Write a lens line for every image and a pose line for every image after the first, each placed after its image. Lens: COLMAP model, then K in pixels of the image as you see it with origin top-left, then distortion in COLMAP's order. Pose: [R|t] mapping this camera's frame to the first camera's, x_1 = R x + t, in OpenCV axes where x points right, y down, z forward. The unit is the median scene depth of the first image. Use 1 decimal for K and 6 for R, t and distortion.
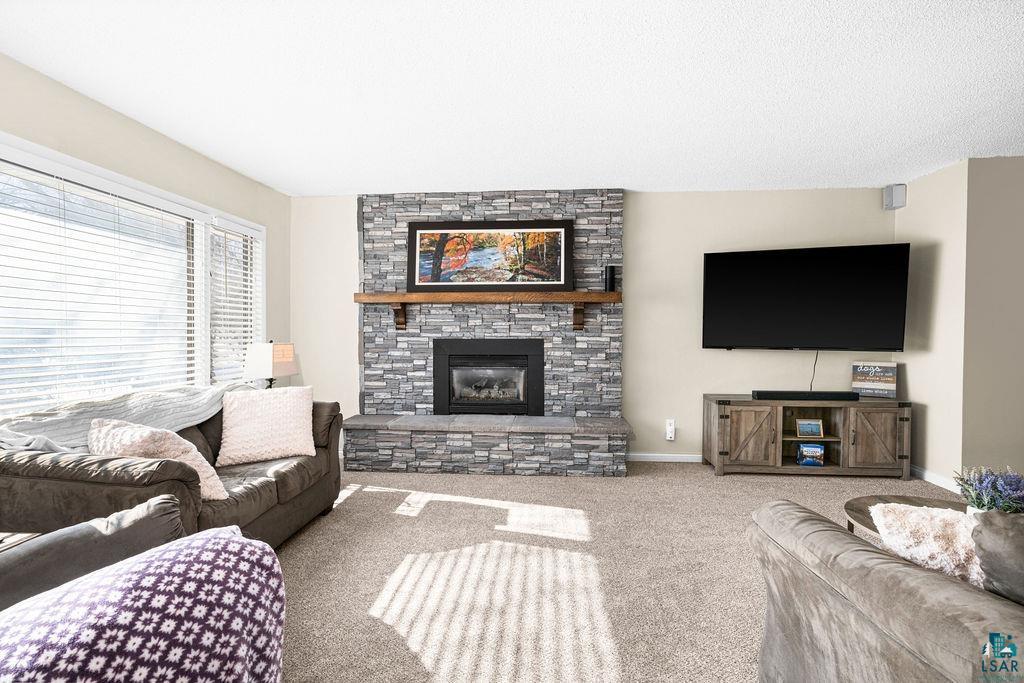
lens RADIAL K [[502.0, 0, 507.4], [0, 502.0, 344.6], [0, 0, 1]] dist [-0.001924, -0.000025]
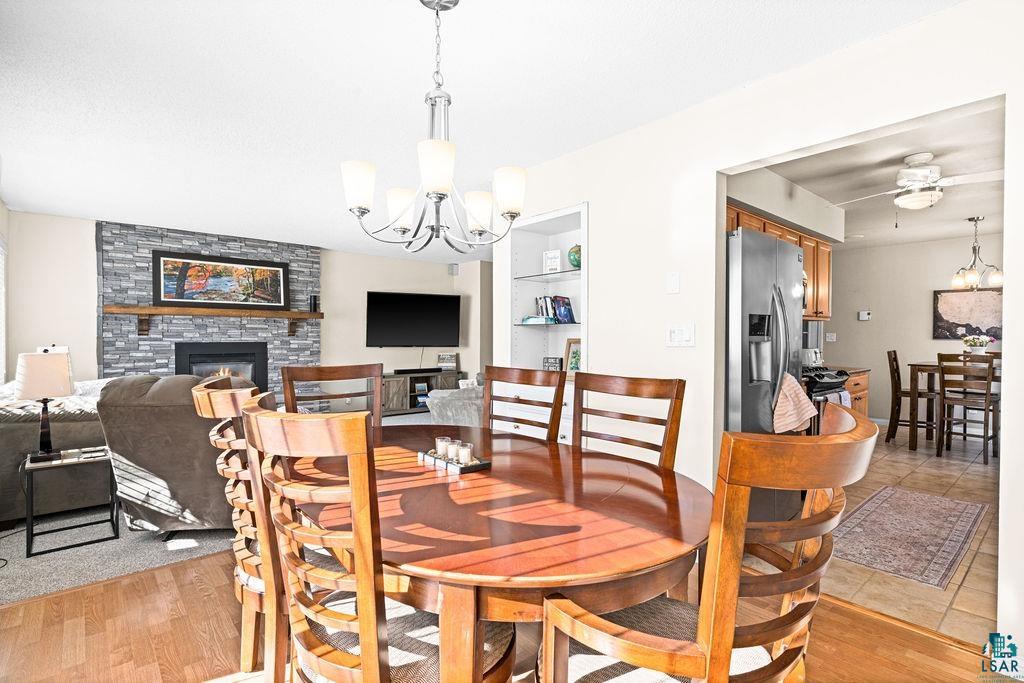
lens RADIAL K [[502.0, 0, 511.4], [0, 502.0, 340.9], [0, 0, 1]] dist [-0.001924, -0.000025]
pose [[0.697203, -0.004691, 0.716858, -0.477750], [0.010599, 0.999937, -0.003764, -0.001568], [-0.716795, 0.010223, 0.697209, -0.527479]]
